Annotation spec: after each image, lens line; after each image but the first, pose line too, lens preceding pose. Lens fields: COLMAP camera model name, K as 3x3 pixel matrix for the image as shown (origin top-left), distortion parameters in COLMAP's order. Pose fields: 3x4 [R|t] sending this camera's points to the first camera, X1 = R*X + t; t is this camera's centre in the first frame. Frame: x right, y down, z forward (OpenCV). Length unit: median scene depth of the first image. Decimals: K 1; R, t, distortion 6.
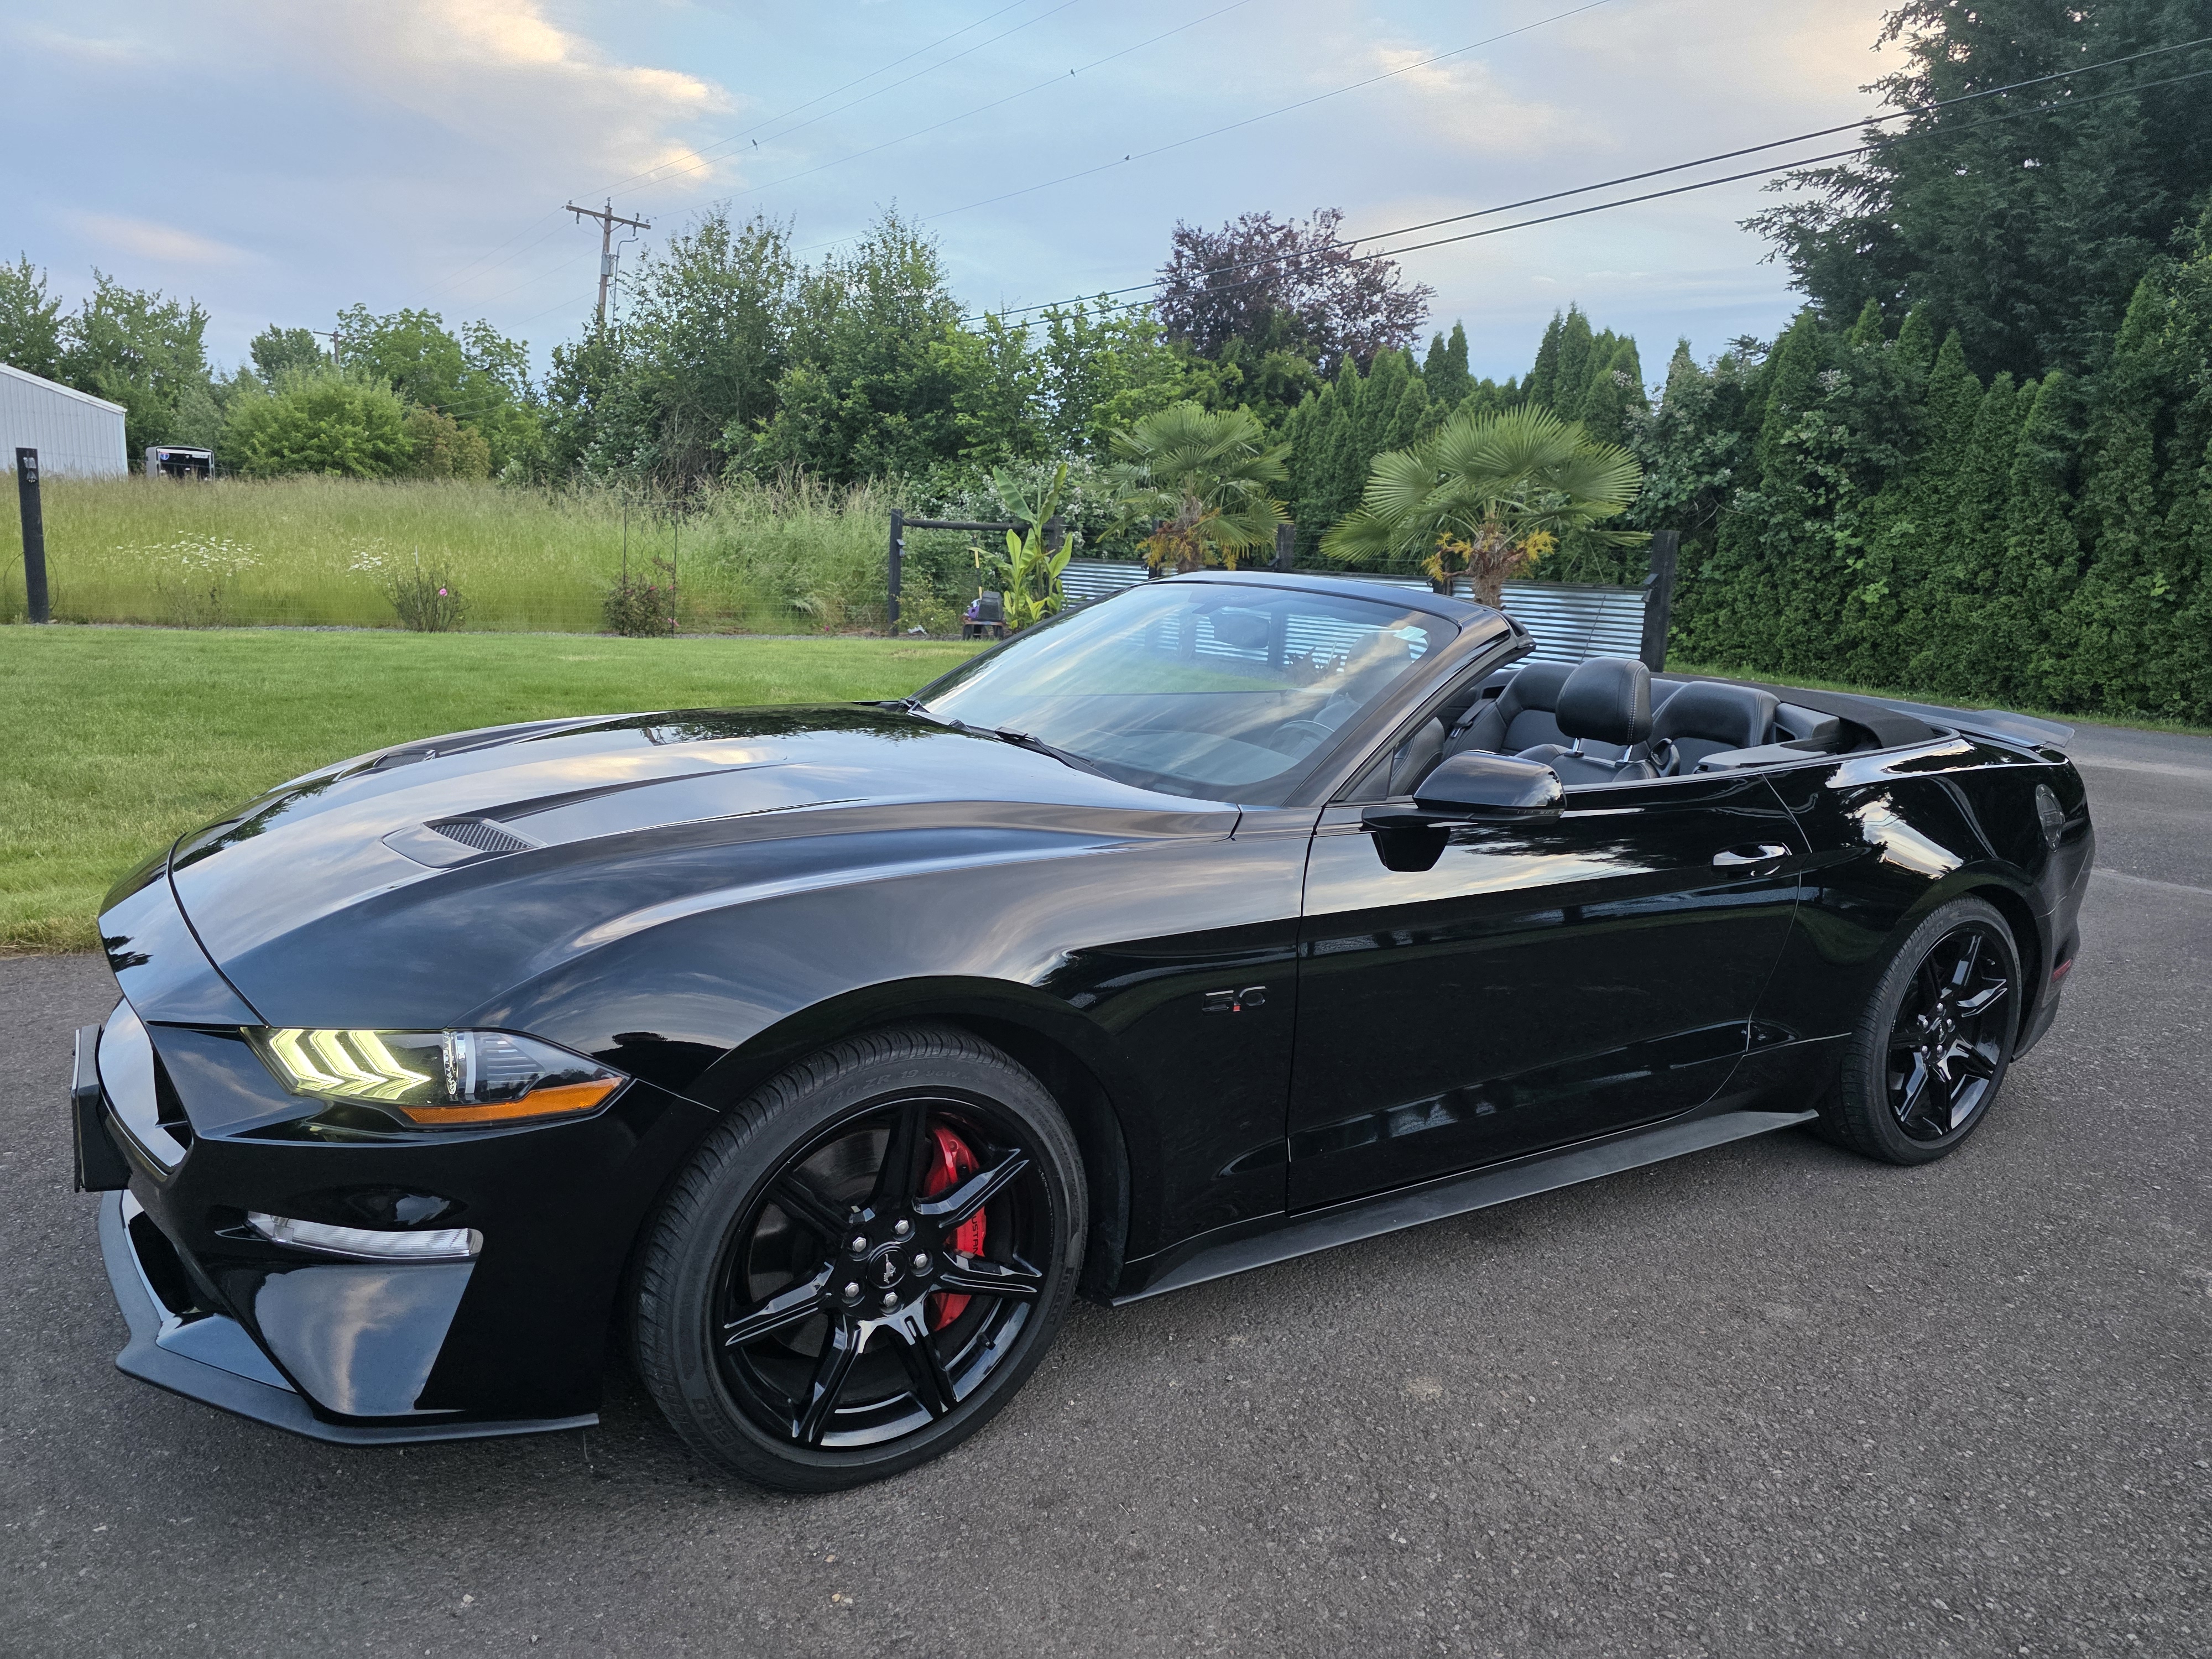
lens RADIAL K [[1484.5, 0, 1157.0], [0, 1484.5, 842.4], [0, 0, 1]] dist [0.045969, -0.041294]
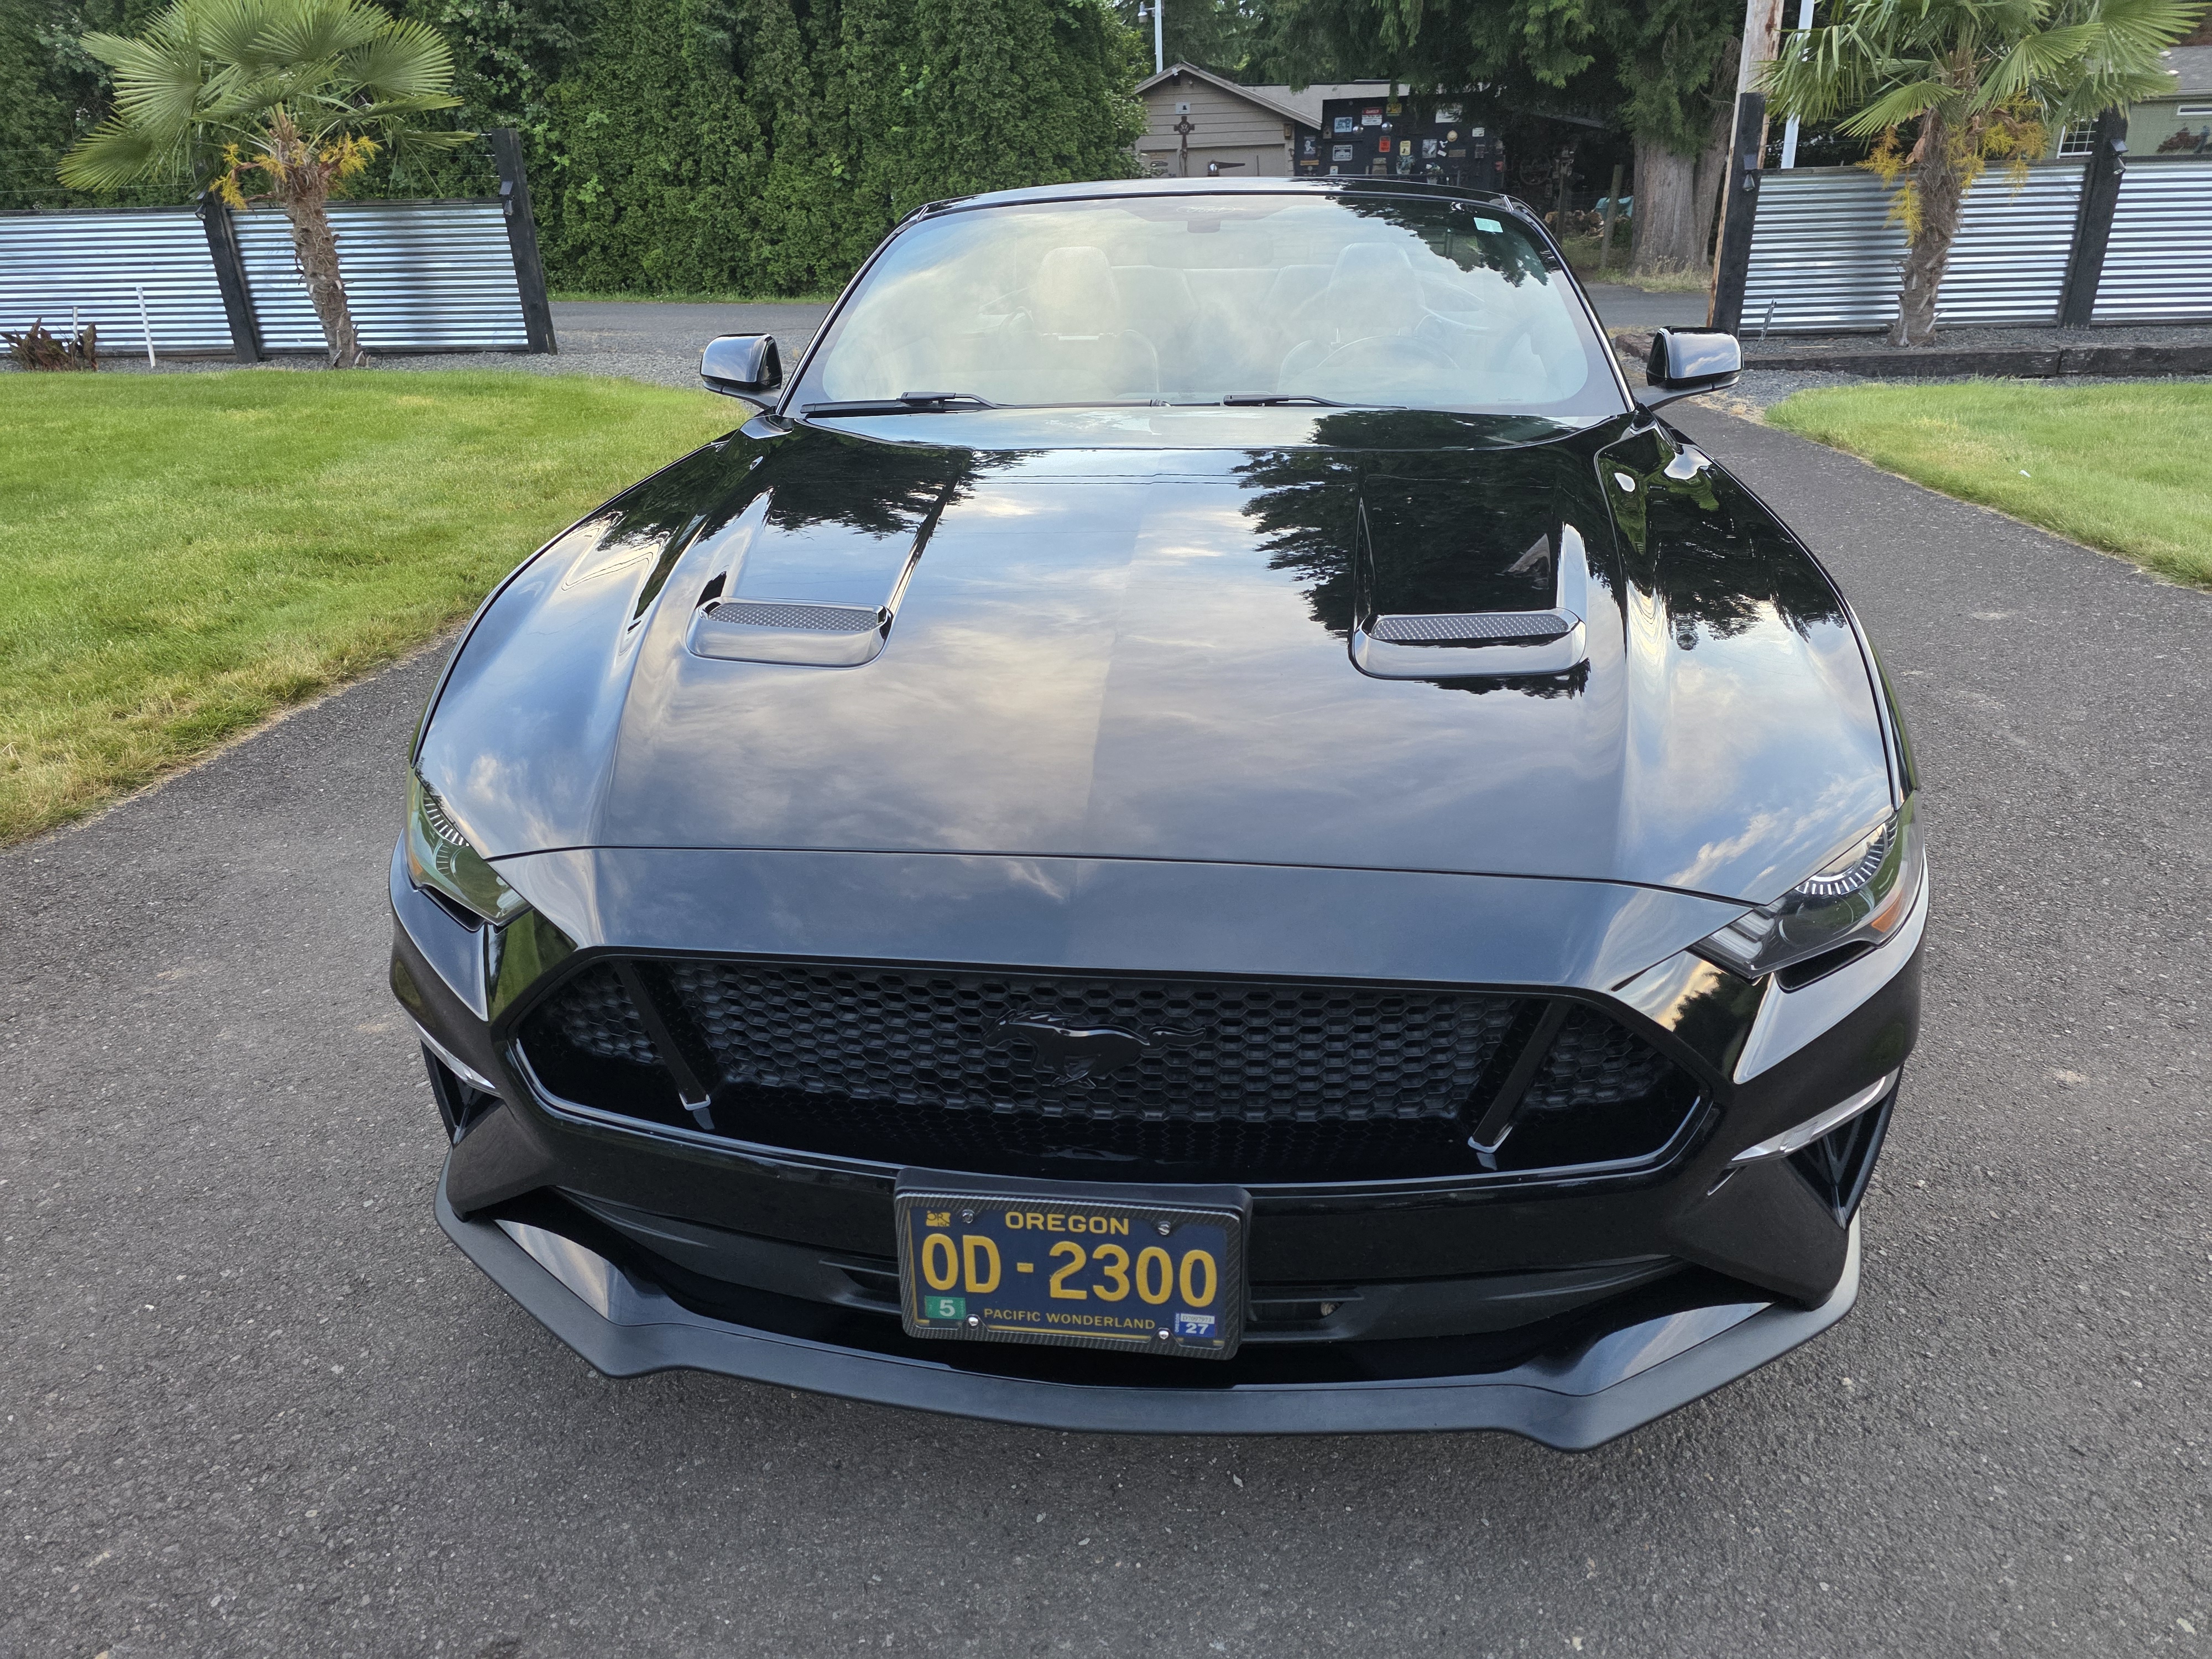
lens RADIAL K [[1484.5, 0, 1122.6], [0, 1484.5, 822.9], [0, 0, 1]] dist [0.045969, -0.041294]
pose [[0.642809, -0.363802, 0.674125, -0.112020], [0.201398, 0.929332, 0.309486, -0.017642], [-0.739078, -0.063173, 0.670651, 0.065592]]
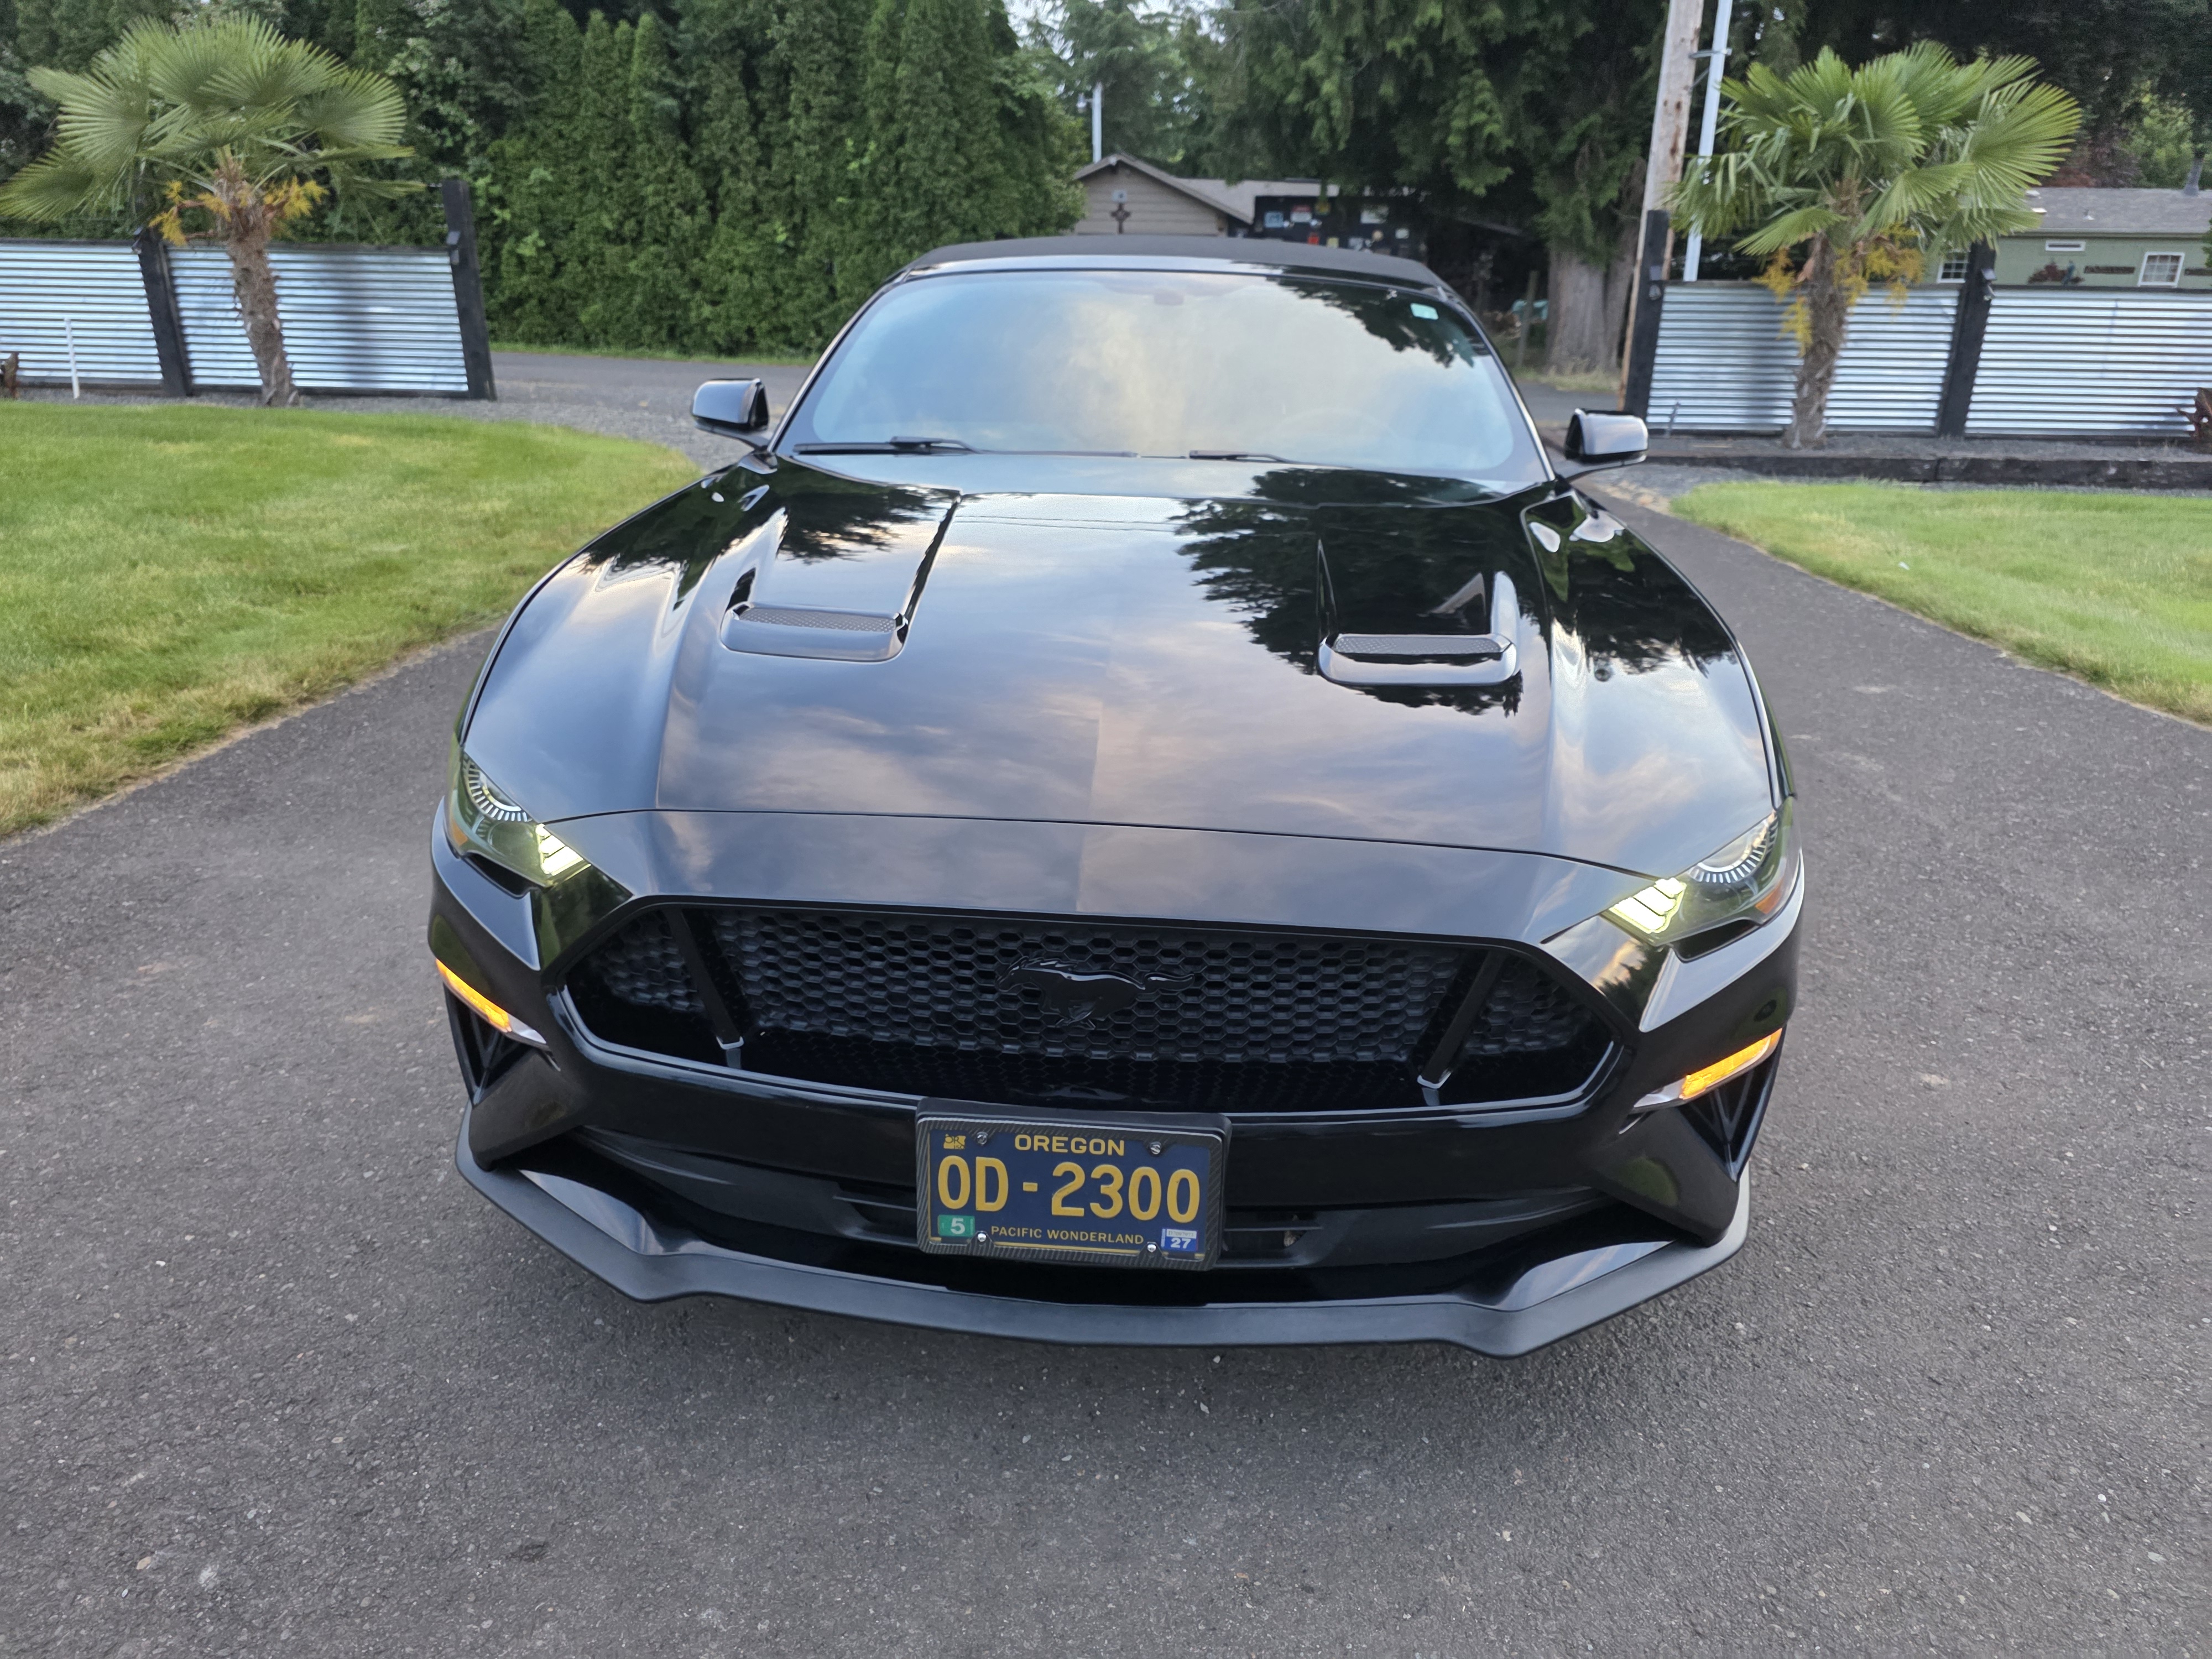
lens RADIAL K [[1484.5, 0, 1146.8], [0, 1484.5, 813.3], [0, 0, 1]] dist [0.045969, -0.041294]
pose [[0.601082, -0.313250, 0.735238, -0.122433], [0.161724, 0.948625, 0.271949, -0.016804], [-0.782653, -0.044558, 0.620861, 0.062031]]
